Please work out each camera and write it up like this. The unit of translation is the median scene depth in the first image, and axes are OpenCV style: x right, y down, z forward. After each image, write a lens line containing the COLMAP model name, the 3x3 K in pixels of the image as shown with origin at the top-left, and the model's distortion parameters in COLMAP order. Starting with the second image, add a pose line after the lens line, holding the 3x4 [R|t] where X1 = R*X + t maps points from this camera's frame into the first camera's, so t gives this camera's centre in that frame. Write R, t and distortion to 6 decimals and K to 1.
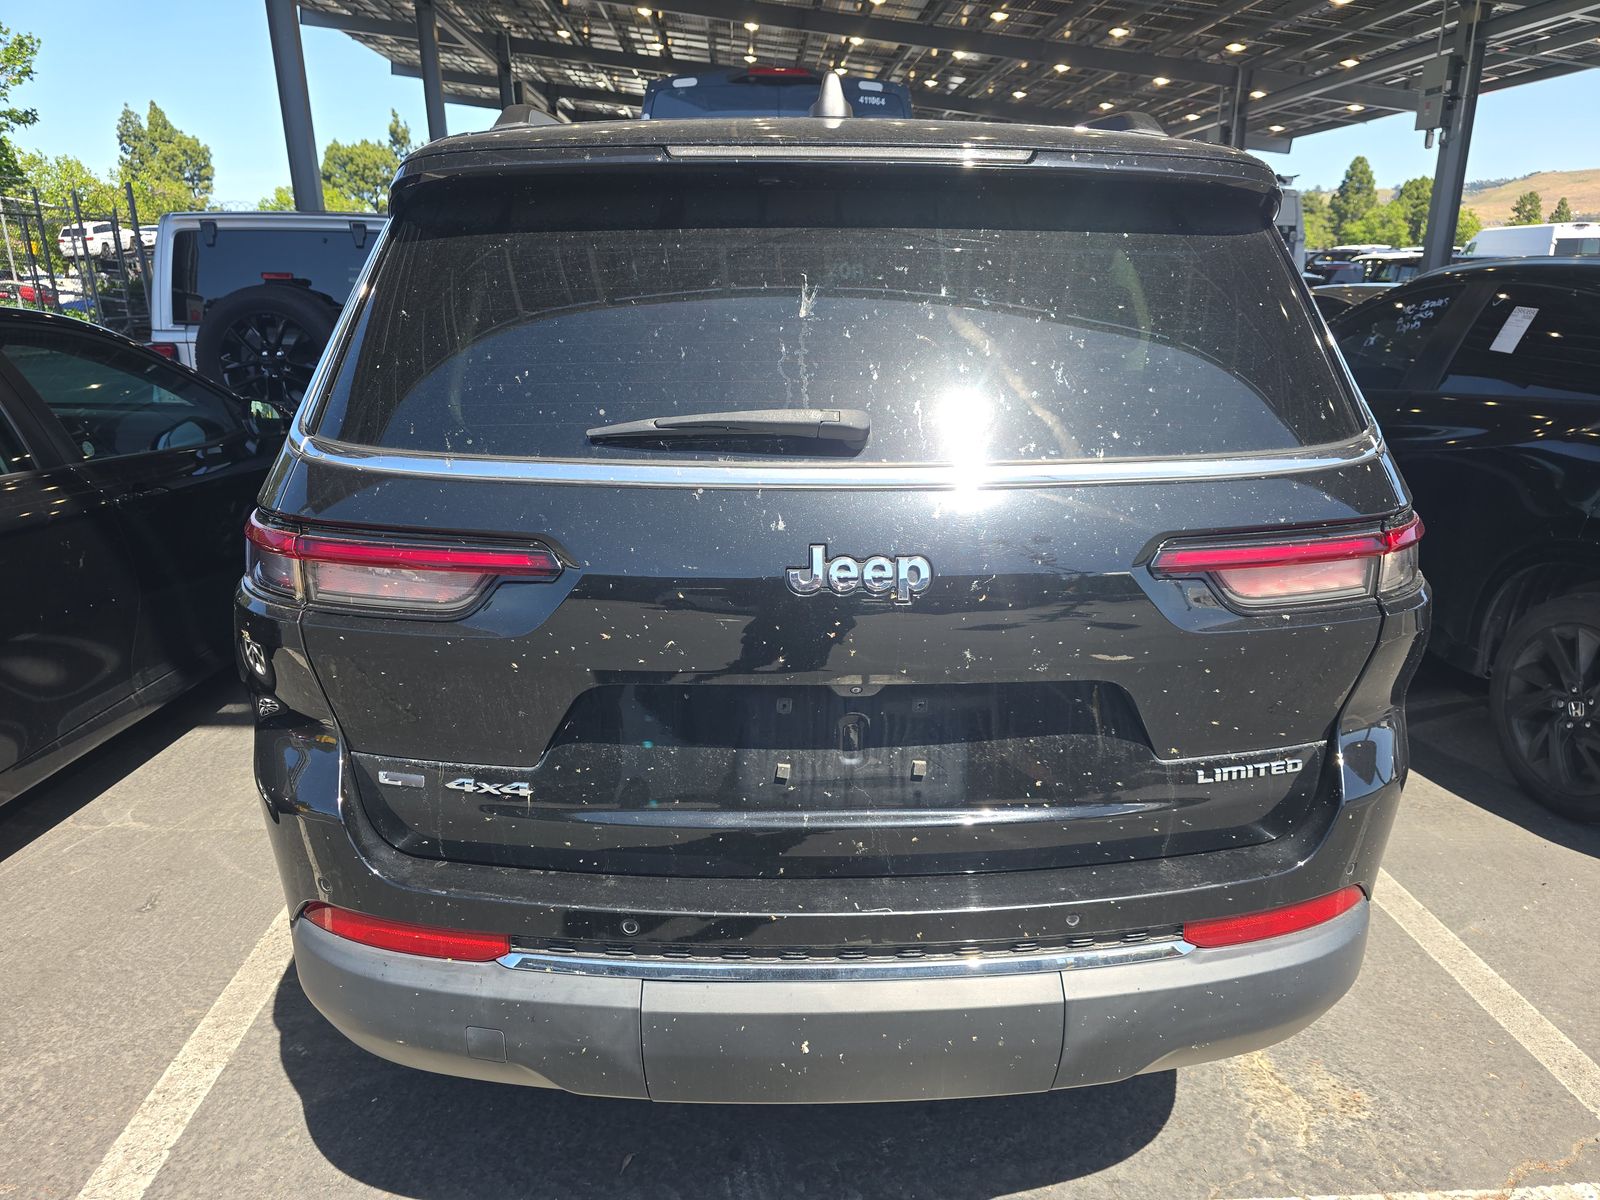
lens RADIAL K [[1129.9, 0, 800.0], [0, 1129.9, 600.0], [0, 0, 1]] dist [-0.006607, -0.002634]
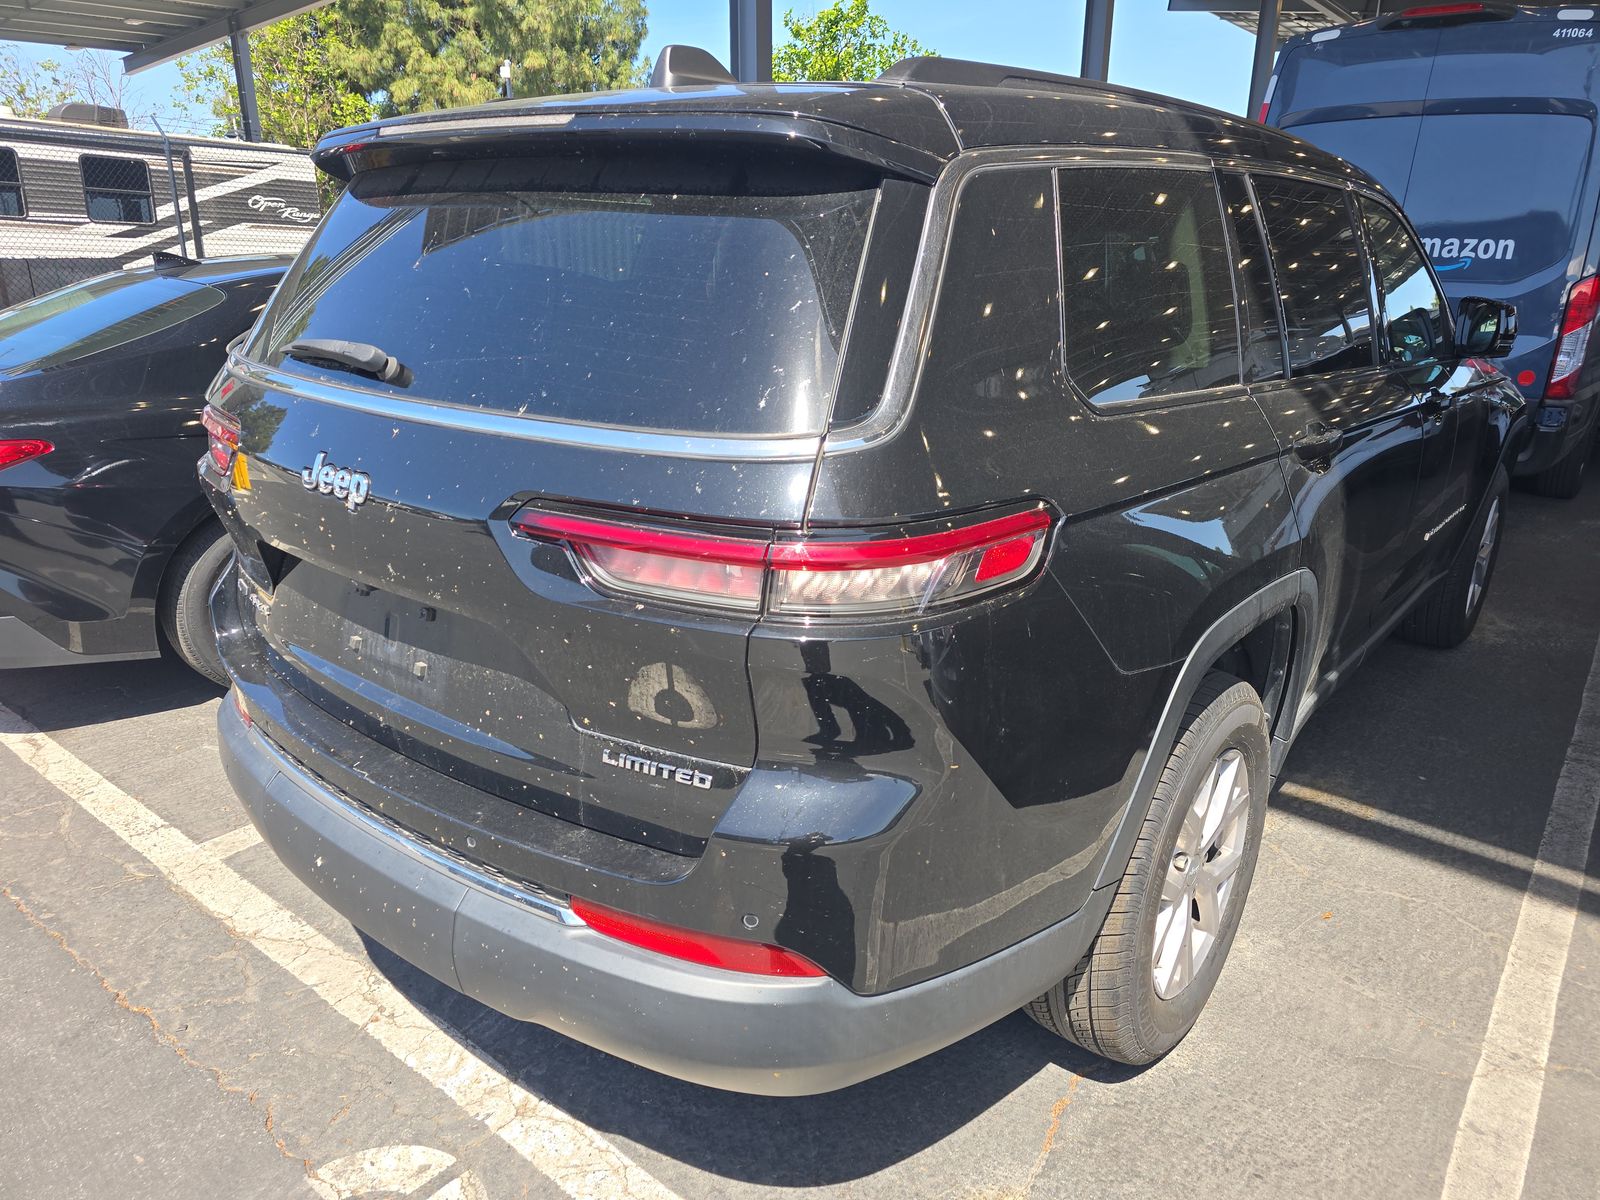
lens RADIAL K [[1085.1, 0, 800.0], [0, 1085.1, 600.0], [0, 0, 1]] dist [0.076765, -0.001813]
pose [[0.764860, 0.218399, -0.606046, 1.015142], [-0.208101, 0.974104, 0.088401, -0.092473], [0.609658, 0.058504, 0.790502, 0.343205]]
